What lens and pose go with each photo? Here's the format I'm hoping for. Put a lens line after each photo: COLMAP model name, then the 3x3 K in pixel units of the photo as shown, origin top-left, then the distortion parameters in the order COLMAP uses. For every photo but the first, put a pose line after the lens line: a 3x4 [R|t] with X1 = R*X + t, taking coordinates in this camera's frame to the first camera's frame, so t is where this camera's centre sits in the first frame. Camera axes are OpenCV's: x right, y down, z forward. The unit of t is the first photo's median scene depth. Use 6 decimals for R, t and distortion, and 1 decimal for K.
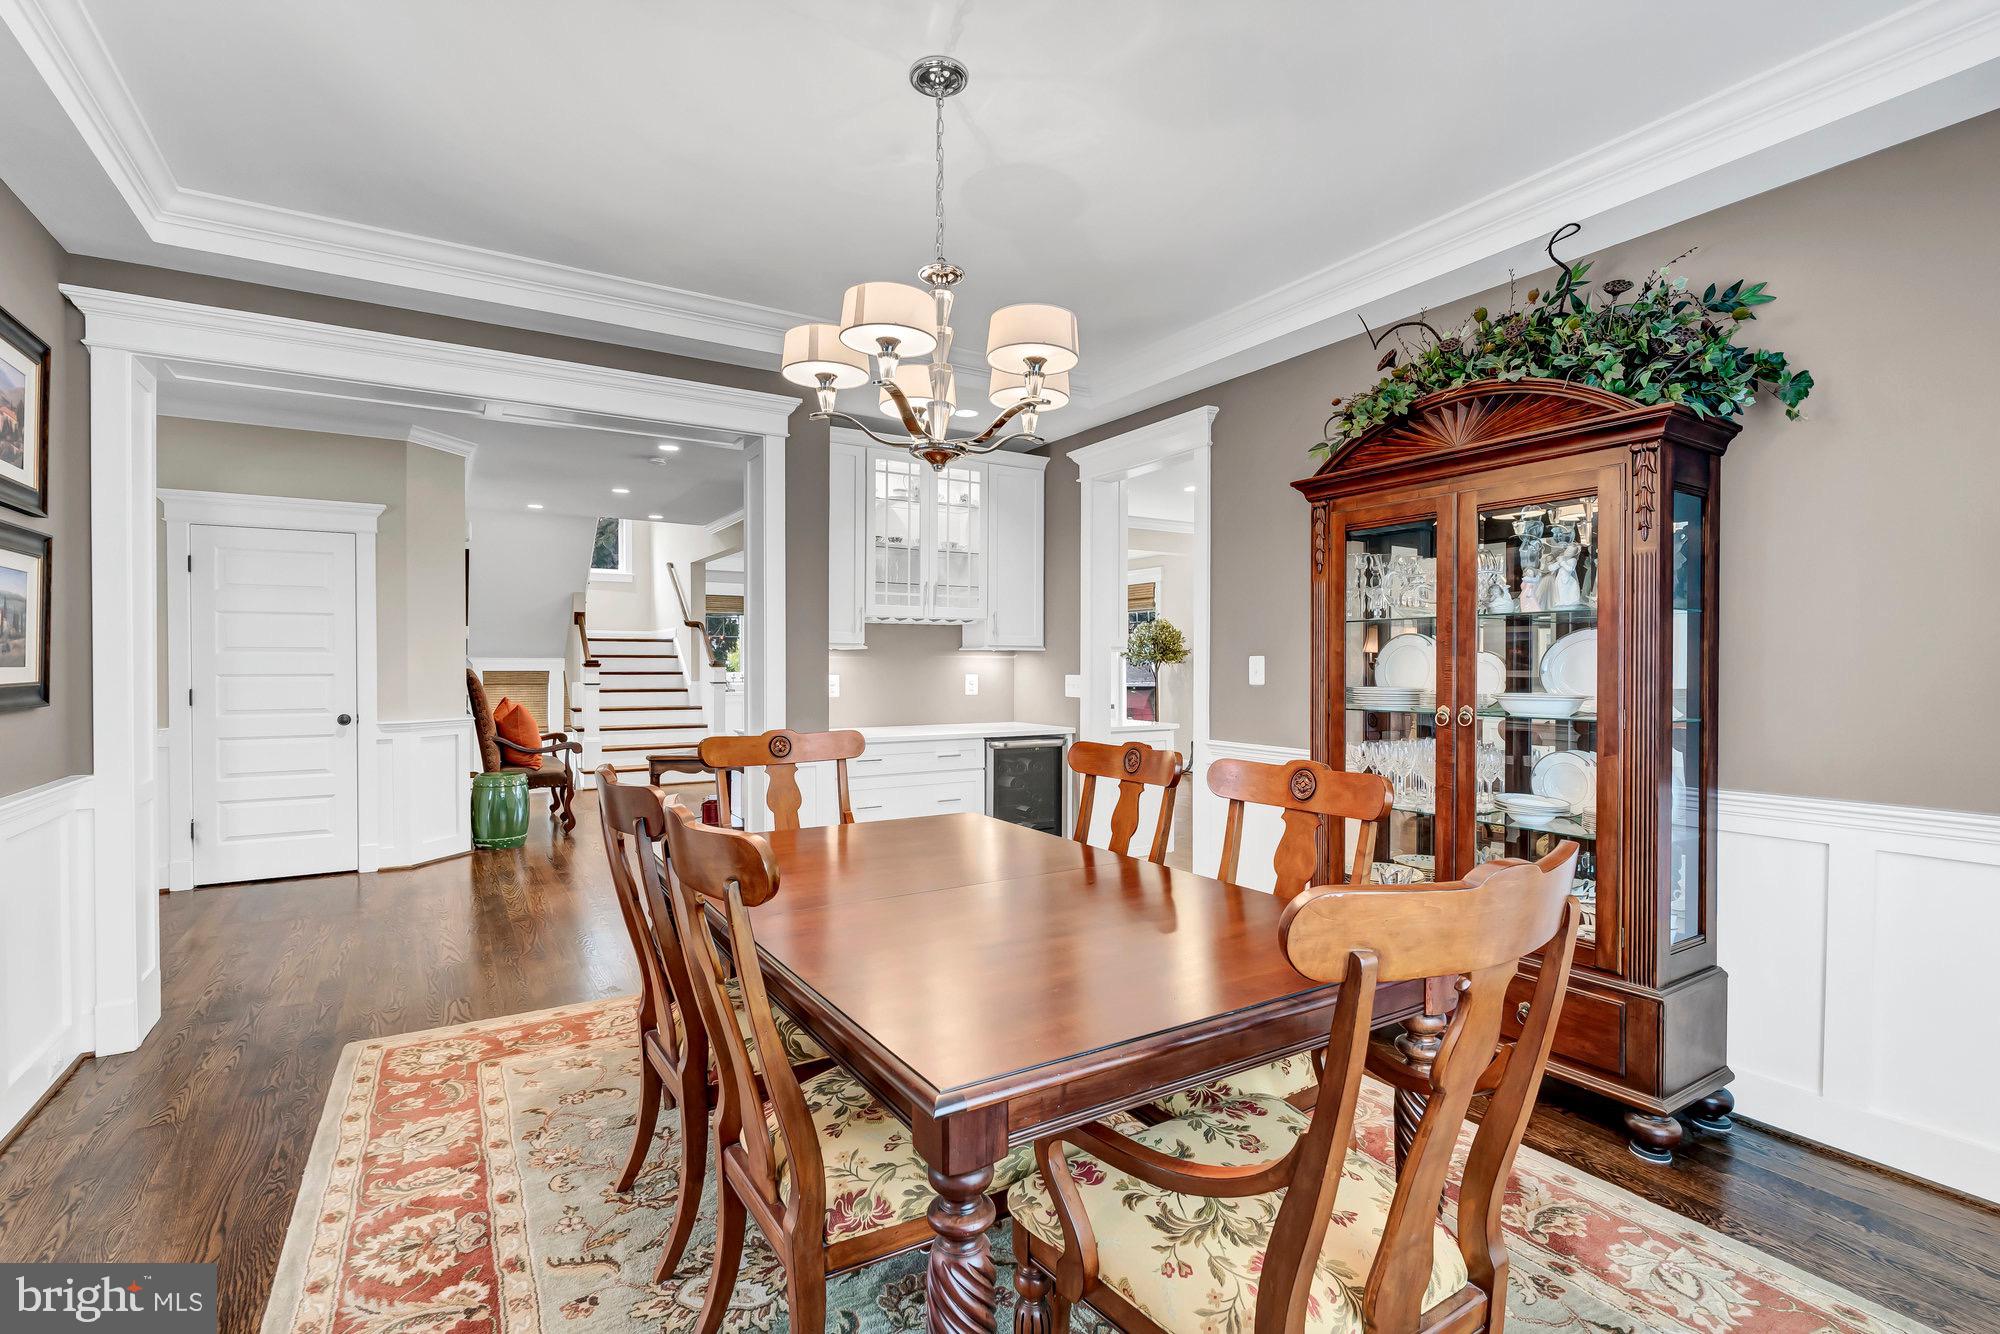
lens RADIAL K [[929.1, 0, 1003.1], [0, 929.1, 678.3], [0, 0, 1]] dist [-0.000526, 0.000461]
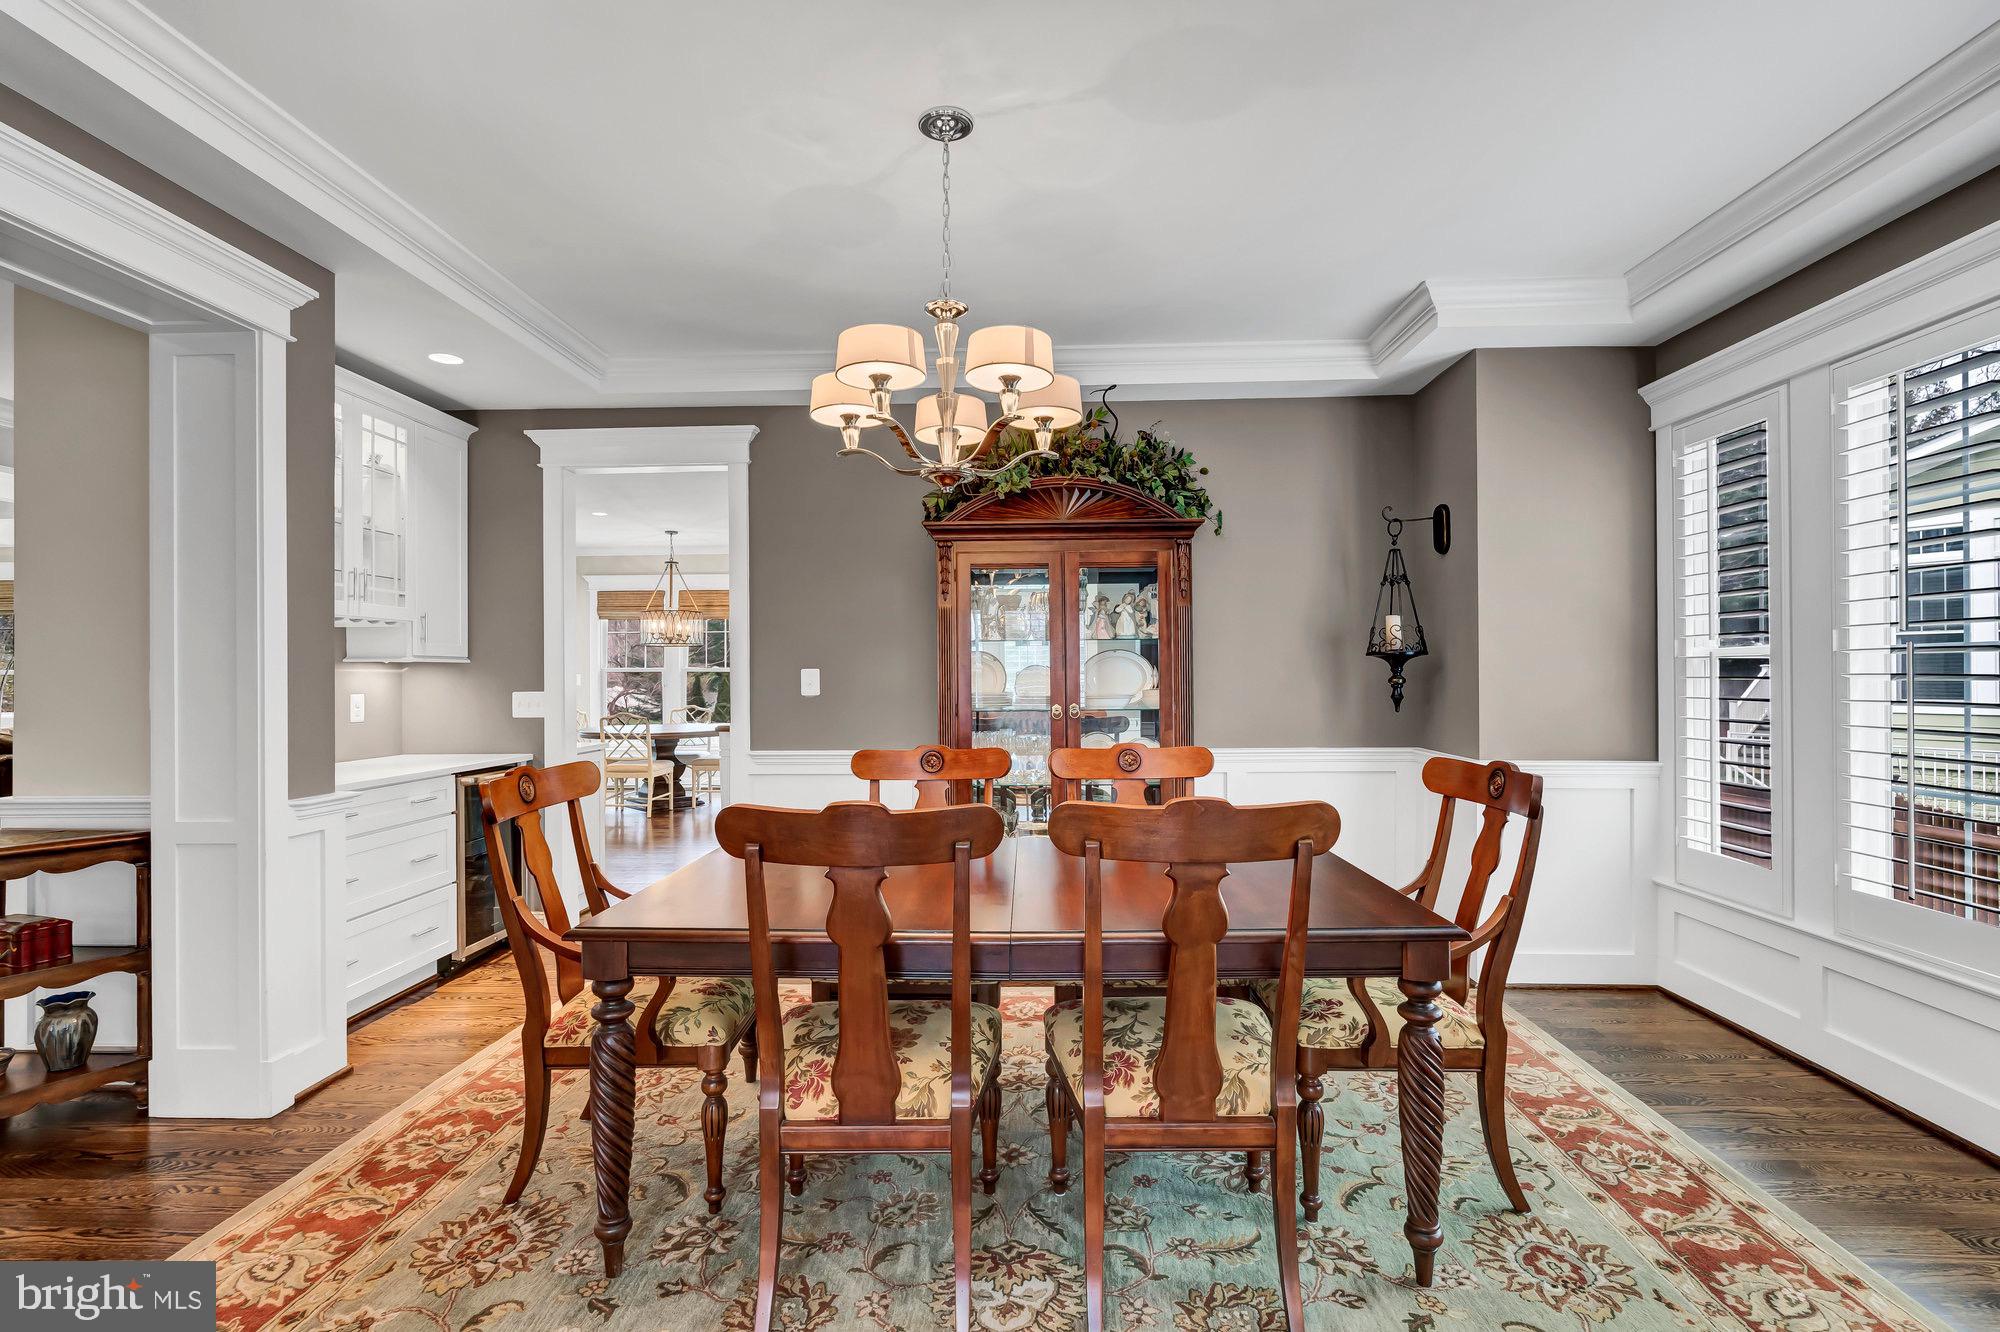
lens RADIAL K [[965.9, 0, 1000.0], [0, 965.9, 666.0], [0, 0, 1]] dist [0.010173, -0.000102]
pose [[0.555761, 0.001543, 0.831341, -0.813803], [0.020961, 0.999654, -0.015868, -0.006982], [-0.831078, 0.026245, 0.555536, 0.289444]]
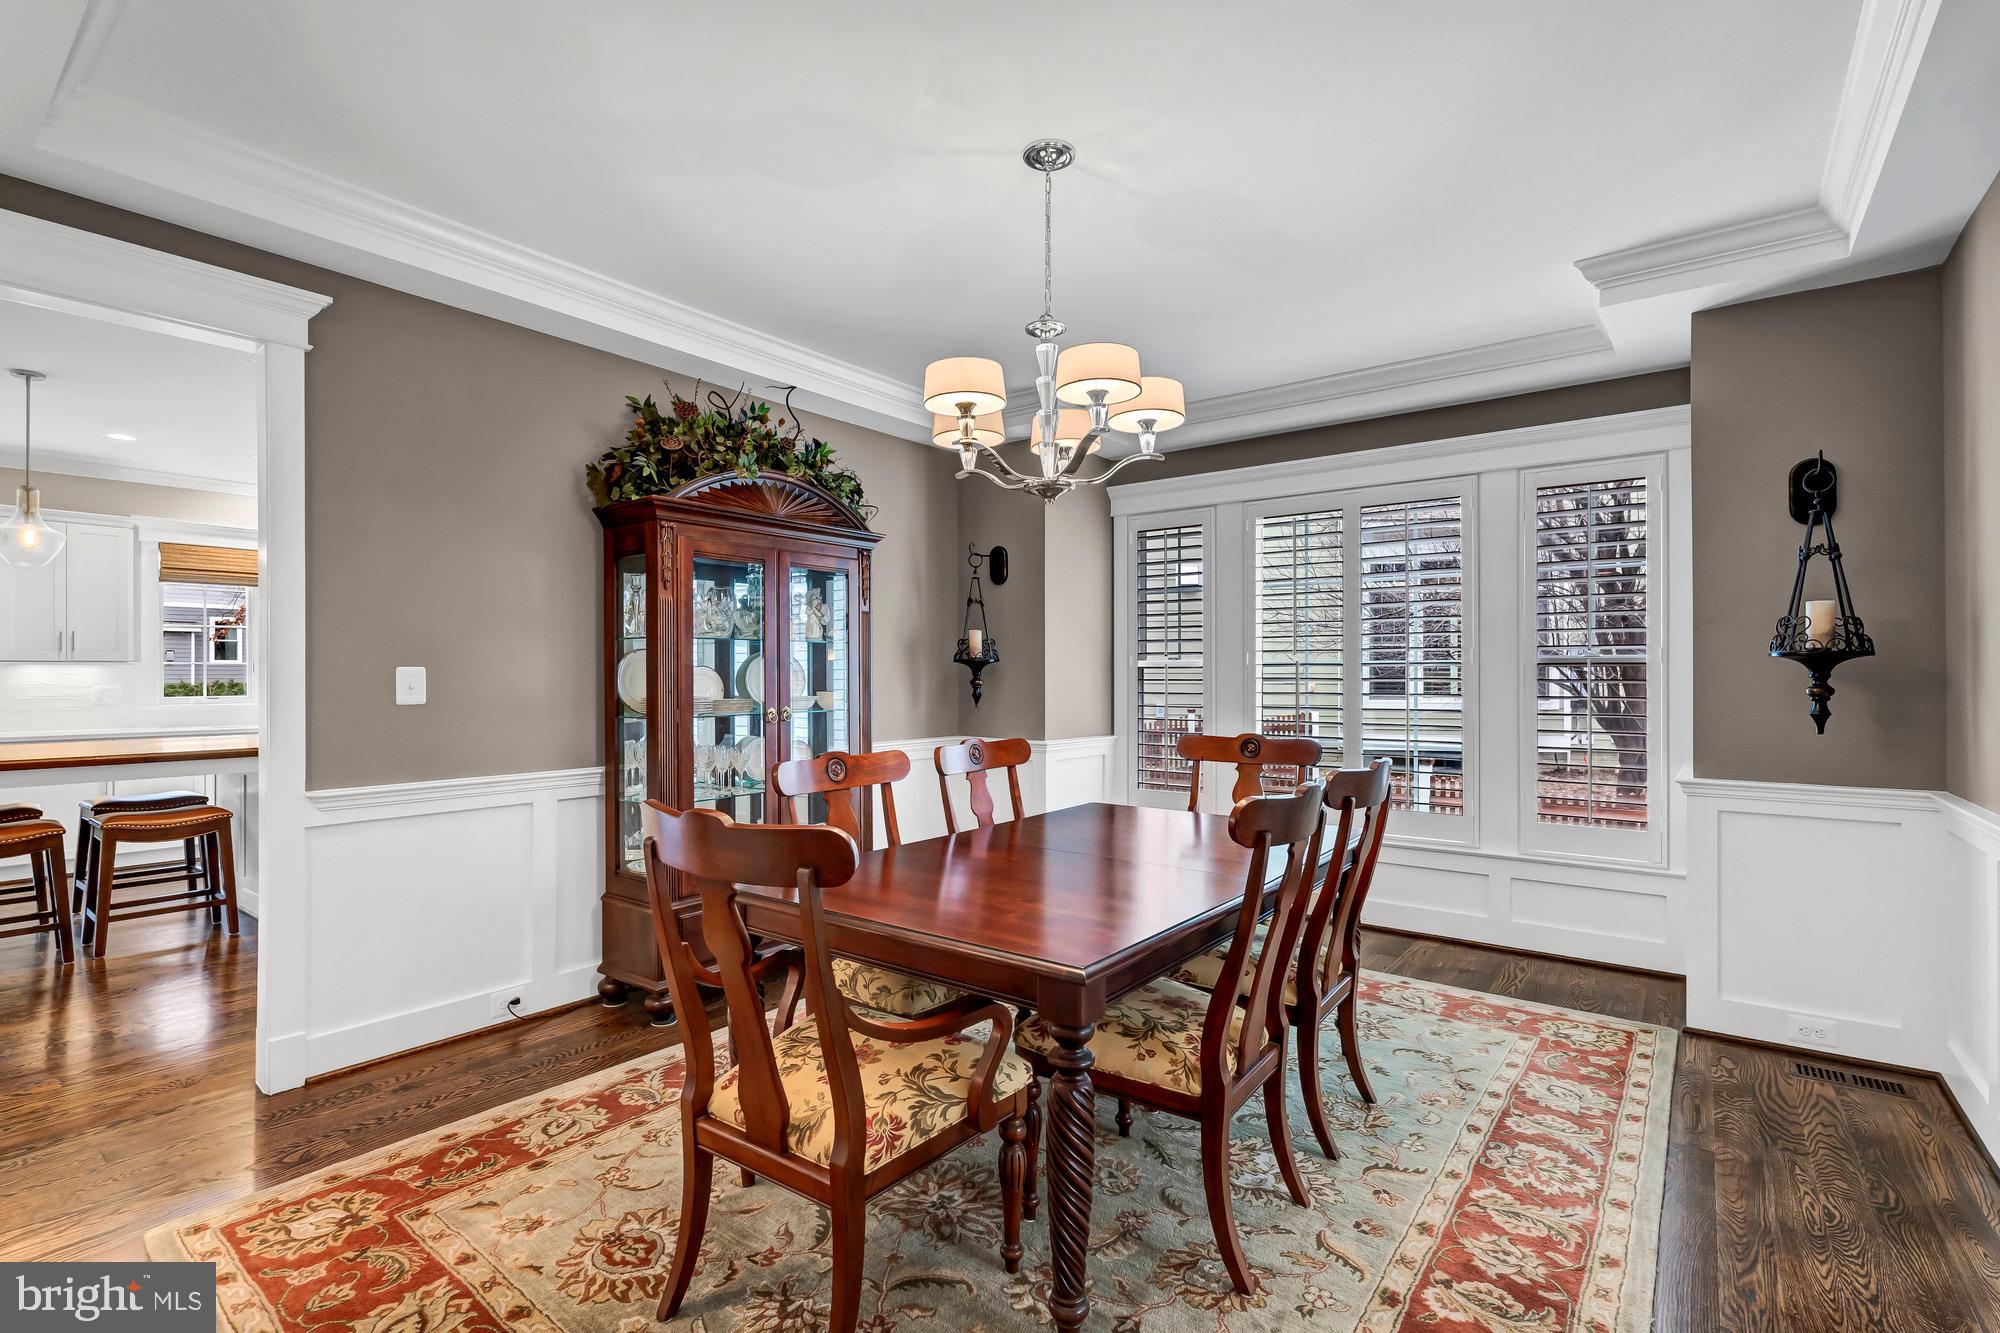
lens RADIAL K [[917.7, 0, 1005.2], [0, 917.7, 670.3], [0, 0, 1]] dist [0.000522, 0.000326]
pose [[-0.357919, 0.001551, 0.933751, -0.920413], [0.013335, 0.999905, 0.003450, -0.024127], [-0.933657, 0.013686, -0.357906, 1.229783]]
